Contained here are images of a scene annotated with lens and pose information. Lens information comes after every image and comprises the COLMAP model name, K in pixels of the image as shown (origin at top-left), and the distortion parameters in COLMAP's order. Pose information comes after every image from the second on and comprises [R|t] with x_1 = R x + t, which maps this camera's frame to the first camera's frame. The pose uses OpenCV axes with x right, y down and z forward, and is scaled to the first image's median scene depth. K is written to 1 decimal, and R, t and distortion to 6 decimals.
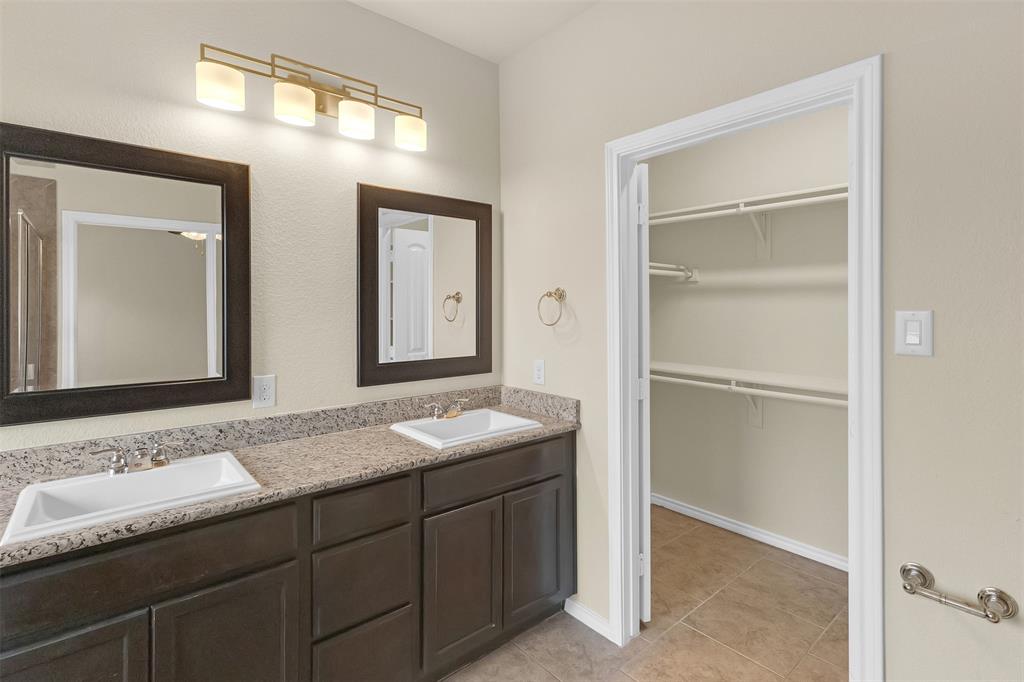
lens RADIAL K [[507.0, 0, 511.5], [0, 507.0, 306.2], [0, 0, 1]] dist [0.010375, -0.000221]
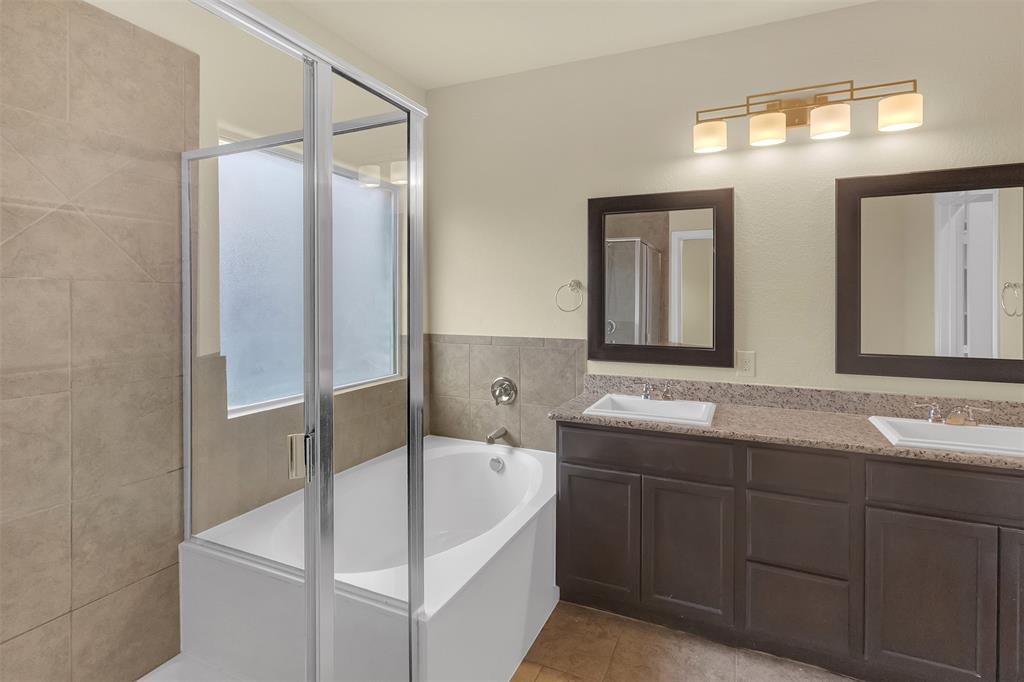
lens RADIAL K [[524.2, 0, 511.0], [0, 524.2, 298.1], [0, 0, 1]] dist [0.029442, 0.000011]
pose [[0.421546, -0.000041, -0.906807, 0.449412], [-0.002271, 0.999997, -0.001101, 0.006951], [0.906804, 0.002523, 0.421545, -0.079749]]
